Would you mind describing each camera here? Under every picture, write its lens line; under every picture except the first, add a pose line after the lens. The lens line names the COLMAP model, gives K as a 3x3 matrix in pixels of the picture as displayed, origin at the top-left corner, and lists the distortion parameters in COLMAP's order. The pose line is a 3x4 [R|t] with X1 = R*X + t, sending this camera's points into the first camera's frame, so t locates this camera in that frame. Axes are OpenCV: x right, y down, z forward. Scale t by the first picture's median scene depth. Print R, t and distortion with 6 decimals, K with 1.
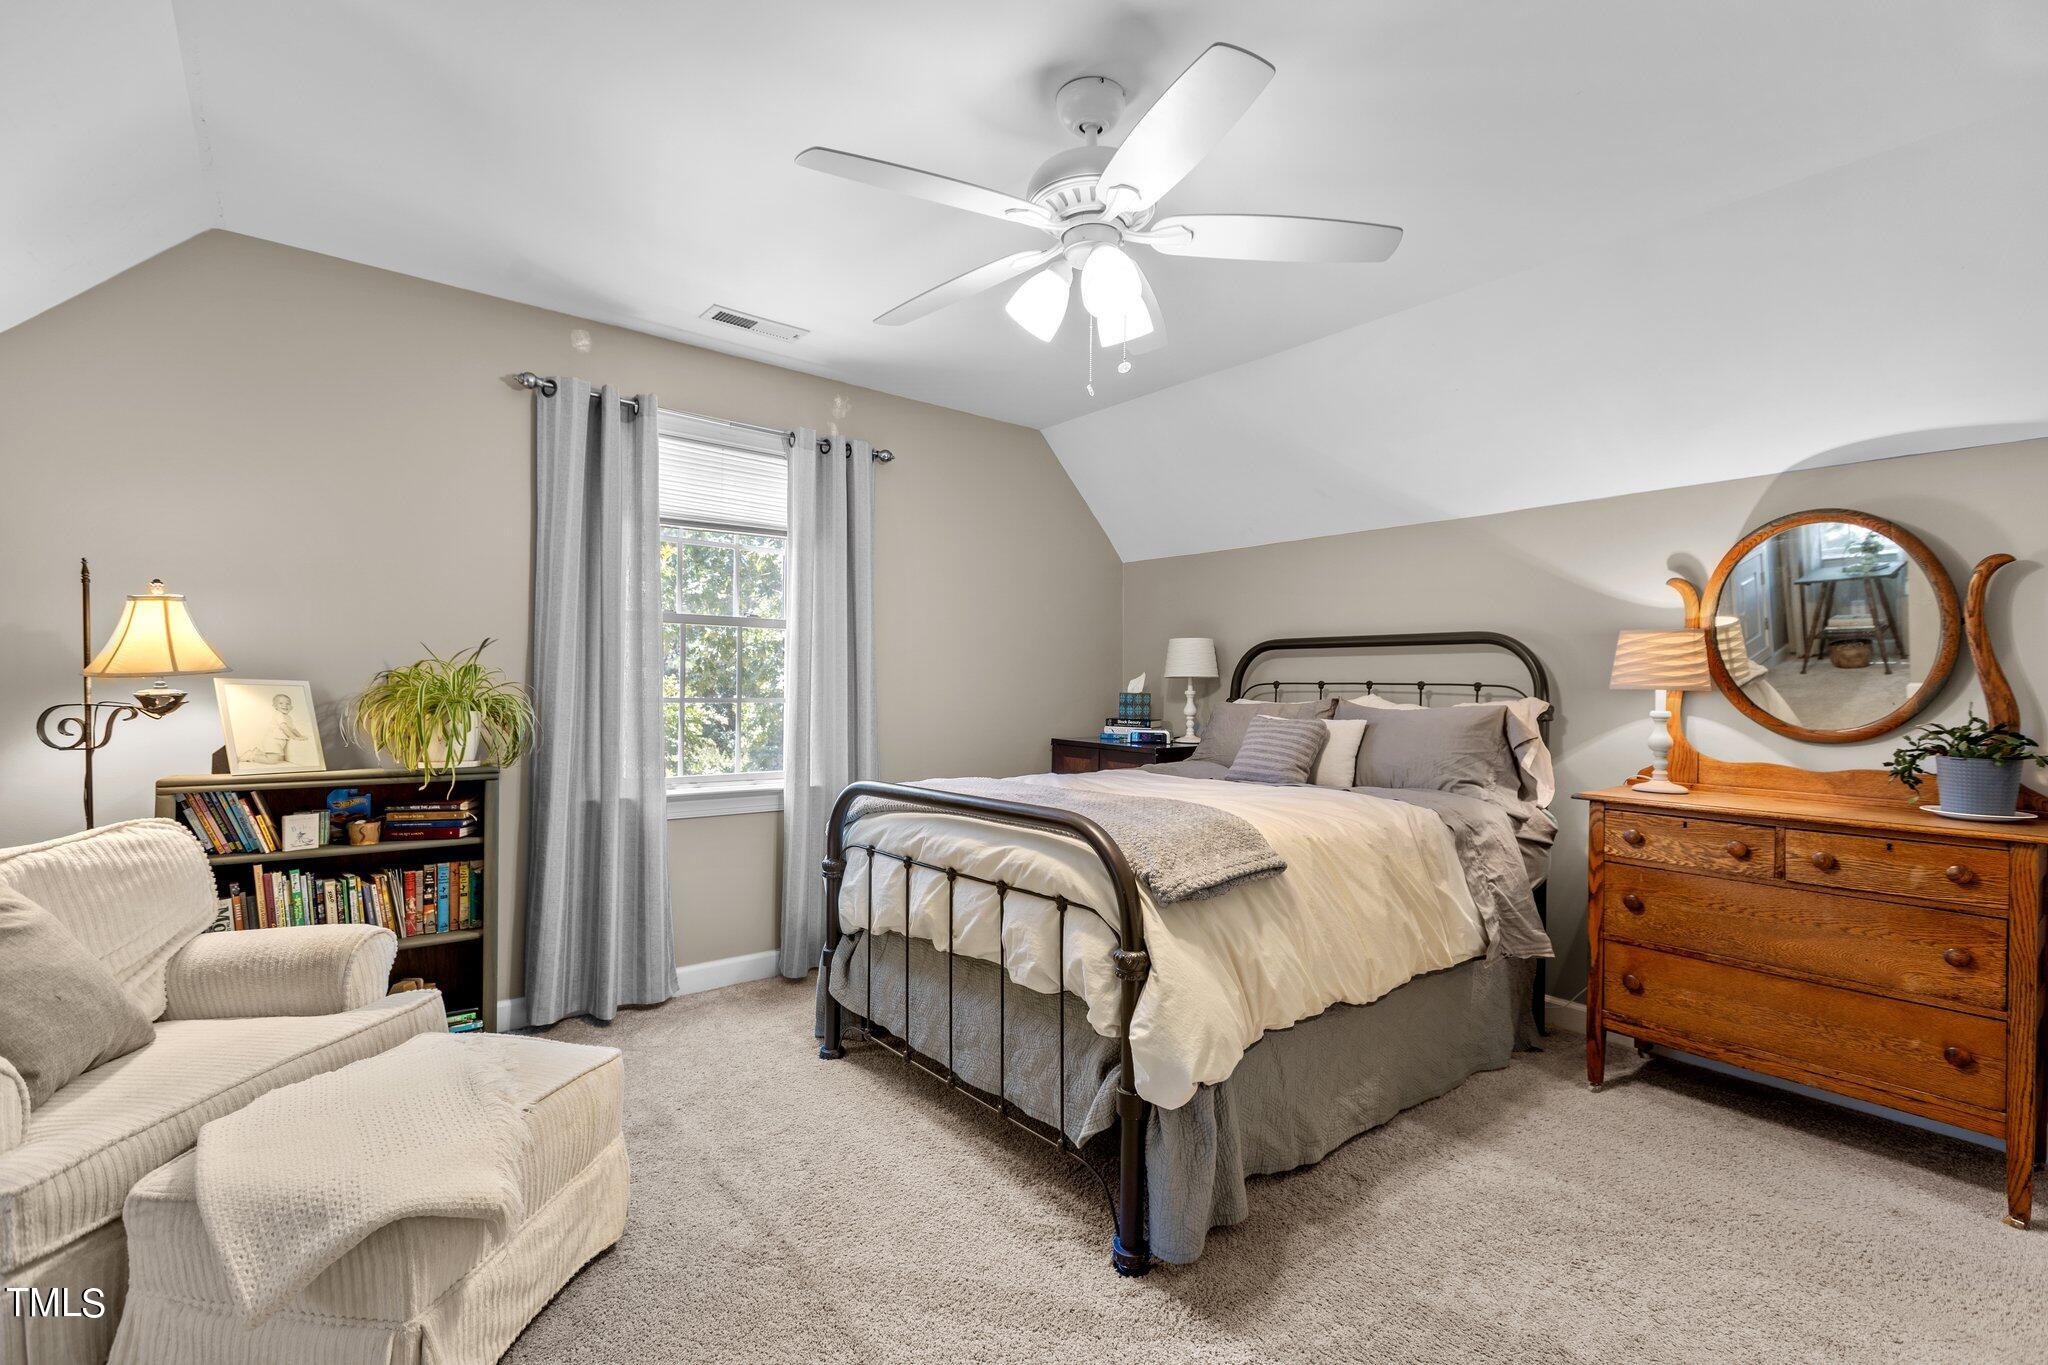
lens RADIAL K [[913.0, 0, 1025.3], [0, 913.0, 684.1], [0, 0, 1]] dist [0.003383, -0.000507]
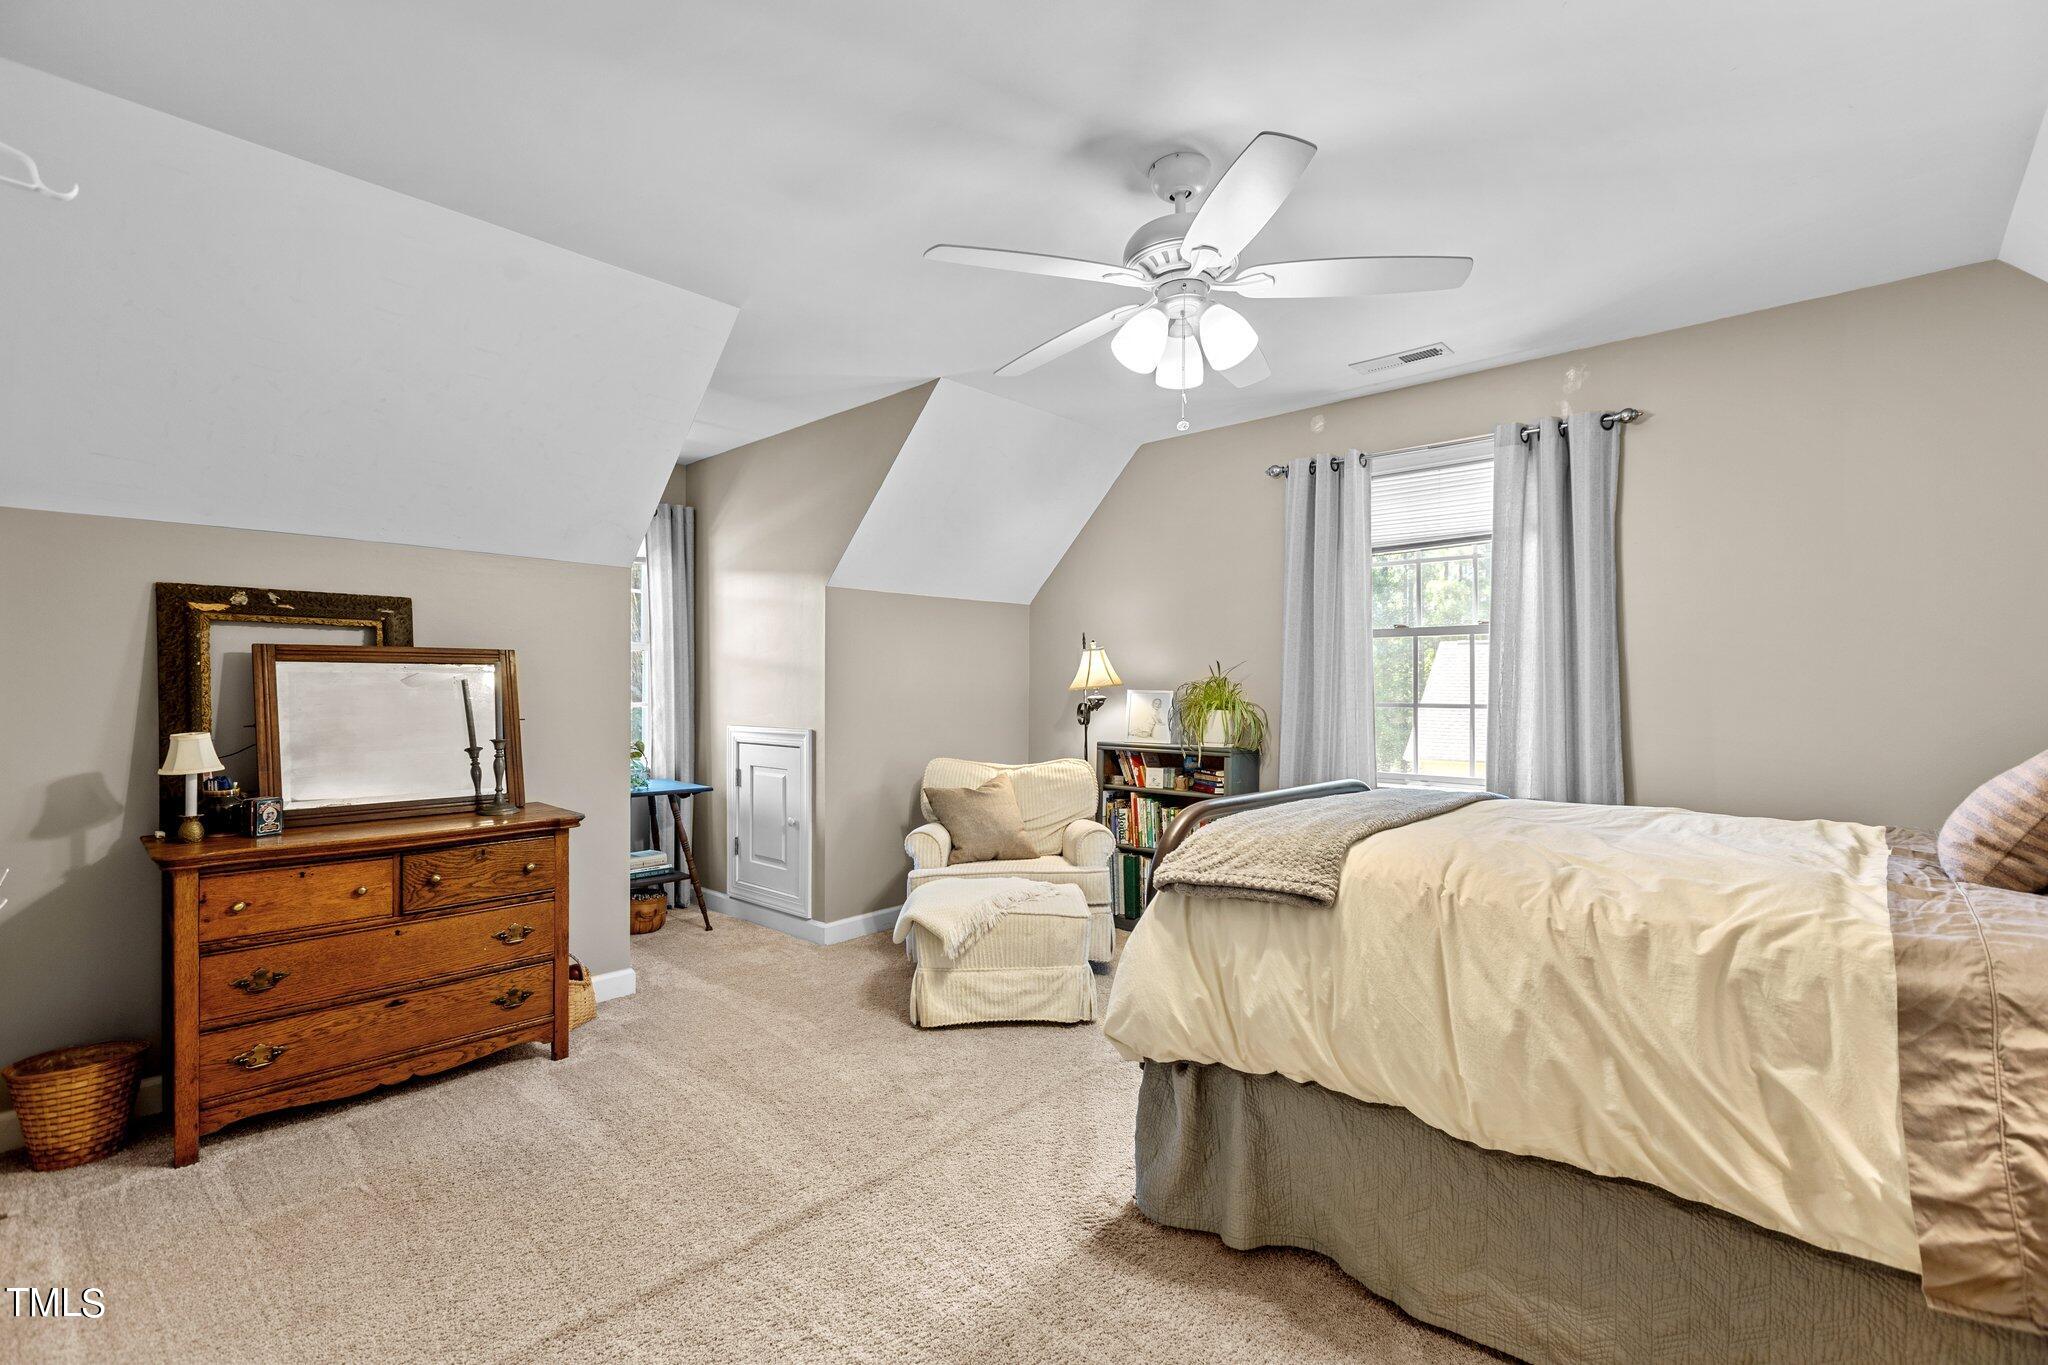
lens RADIAL K [[913.0, 0, 1025.3], [0, 913.0, 684.1], [0, 0, 1]] dist [0.003383, -0.000507]
pose [[0.164311, -0.010555, -0.986352, 0.907471], [0.008430, 0.999921, -0.009296, -0.001959], [0.986373, -0.006788, 0.164387, 0.481742]]
